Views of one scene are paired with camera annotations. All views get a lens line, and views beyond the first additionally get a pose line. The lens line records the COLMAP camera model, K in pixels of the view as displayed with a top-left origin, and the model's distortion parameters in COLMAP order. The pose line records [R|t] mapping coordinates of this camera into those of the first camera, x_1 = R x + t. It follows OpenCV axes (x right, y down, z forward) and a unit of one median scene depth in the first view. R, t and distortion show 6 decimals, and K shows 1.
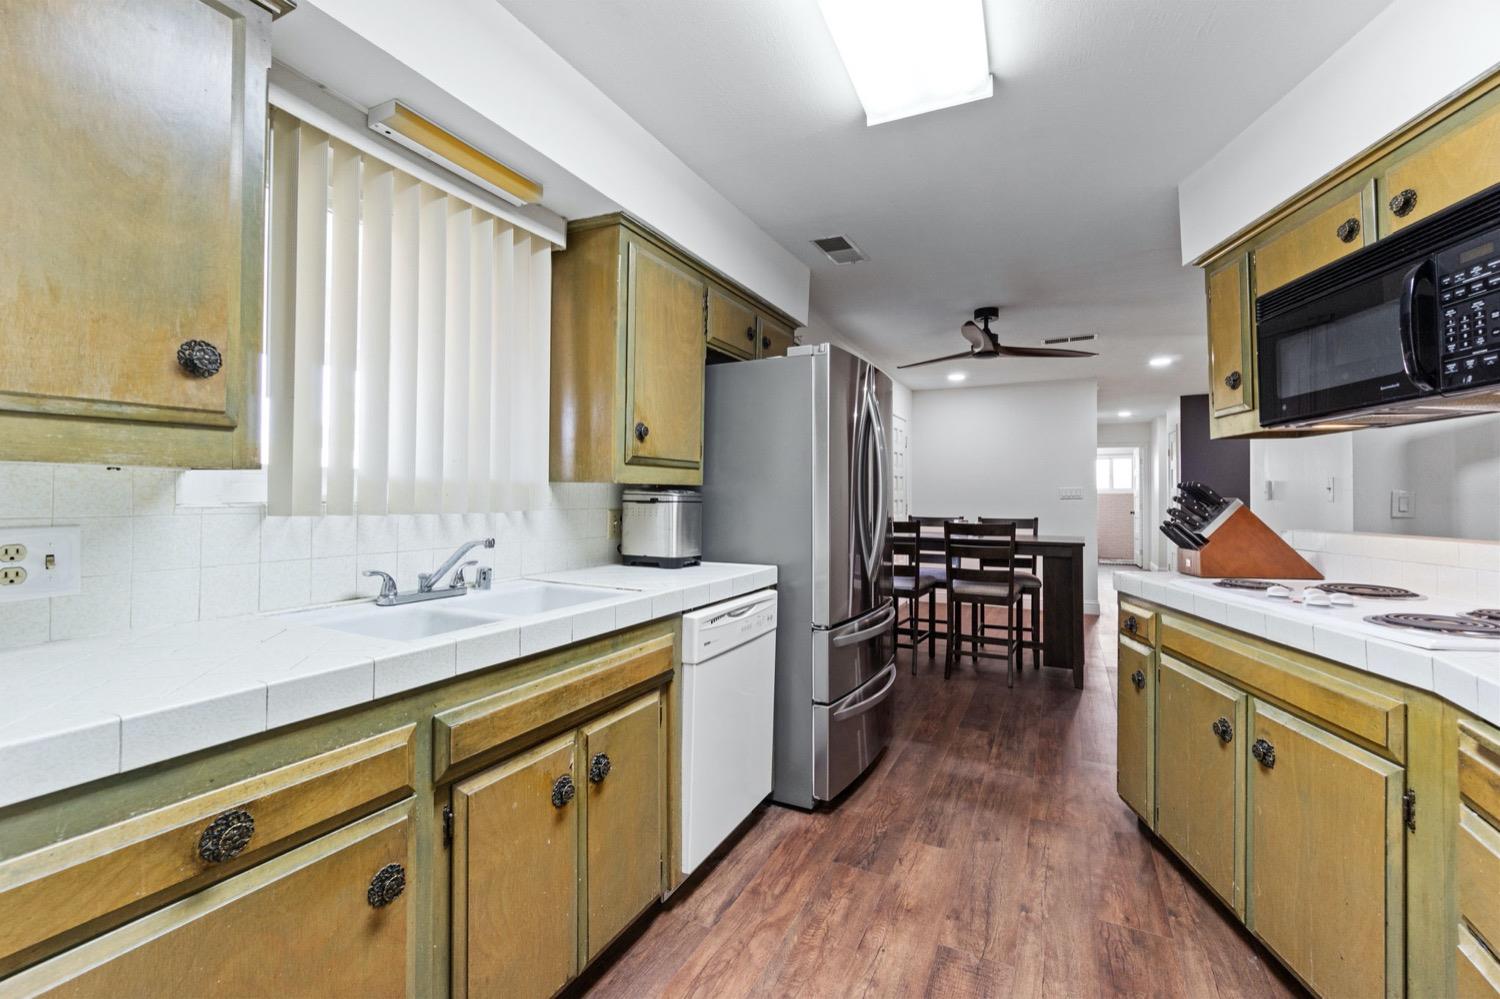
lens RADIAL K [[636.3, 0, 746.4], [0, 636.3, 487.3], [0, 0, 1]] dist [-0.001248, 0.001174]
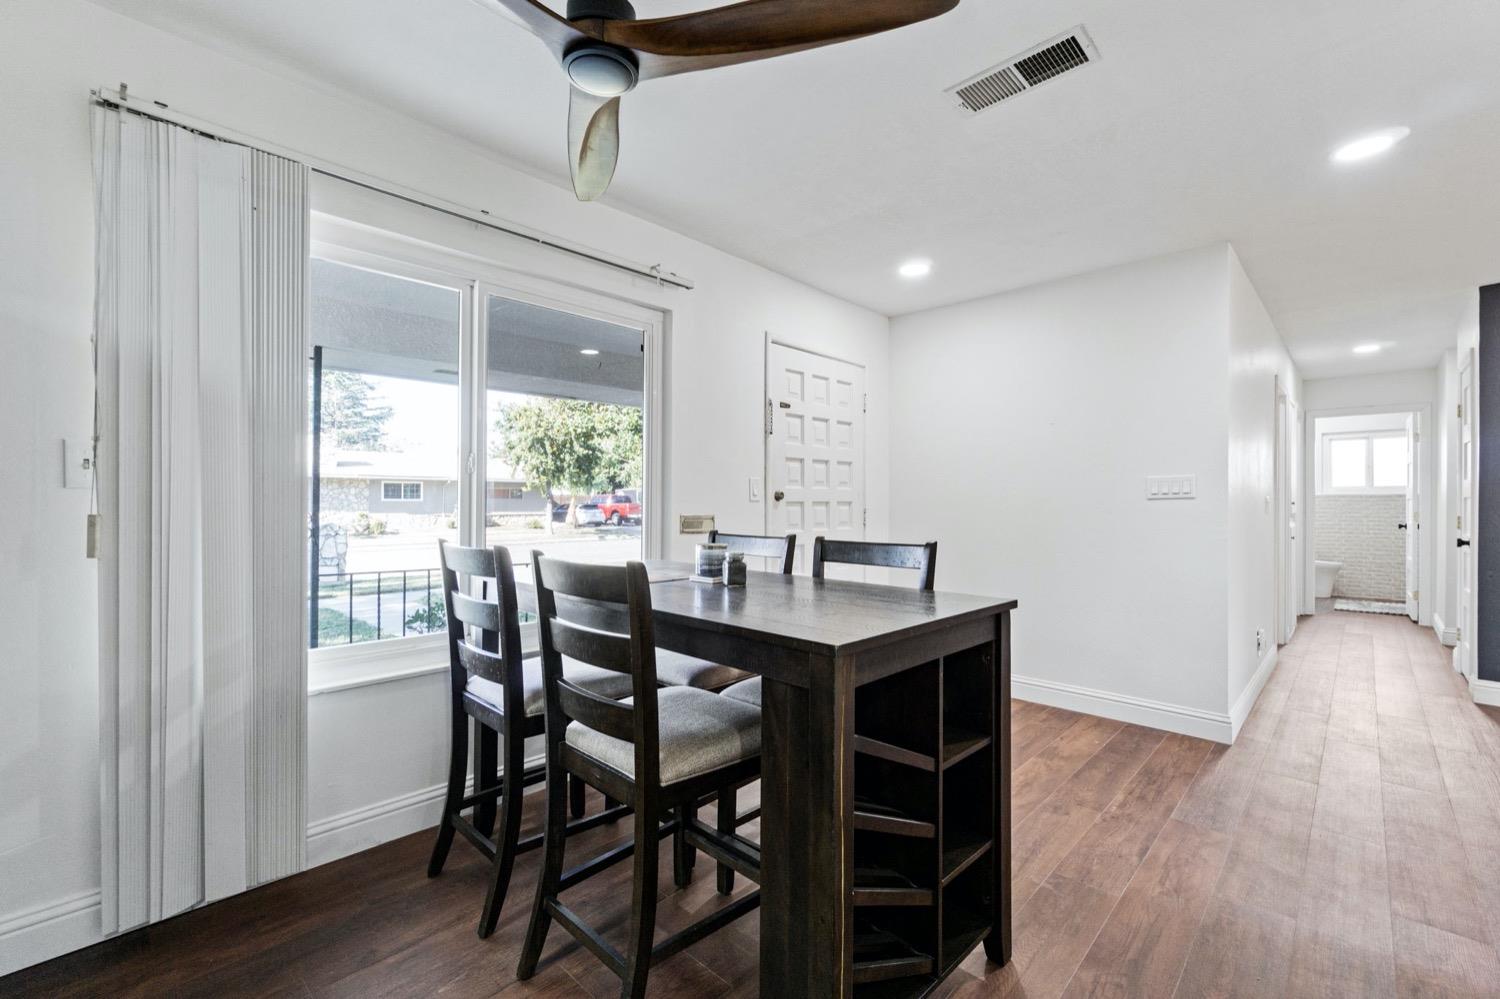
lens RADIAL K [[653.4, 0, 750.0], [0, 653.4, 499.5], [0, 0, 1]] dist [0.001901, 0.000103]
pose [[0.959009, -0.004217, -0.283345, 1.116748], [0.006136, 0.999964, 0.005888, 0.044203], [0.283310, -0.007386, 0.959000, 1.387096]]
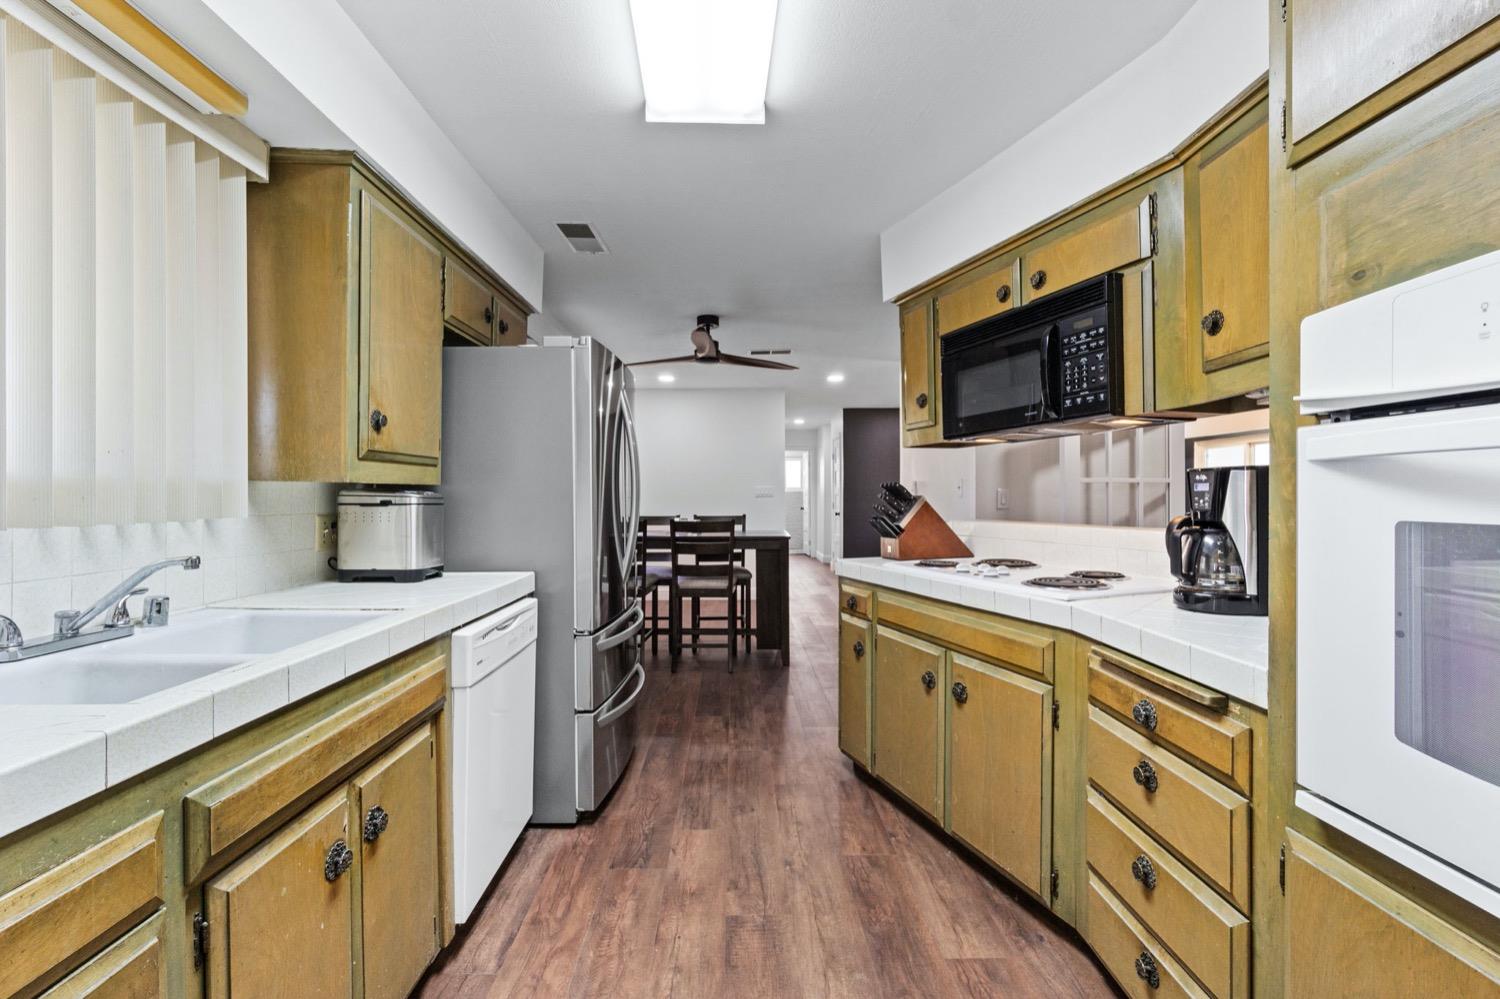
lens RADIAL K [[656.5, 0, 740.6], [0, 656.5, 497.1], [0, 0, 1]] dist [-0.002509, 0.000787]
pose [[0.891001, -0.008345, 0.453925, -0.139413], [0.000898, 0.999861, 0.016619, -0.001298], [-0.454001, -0.014400, 0.890885, 0.015818]]
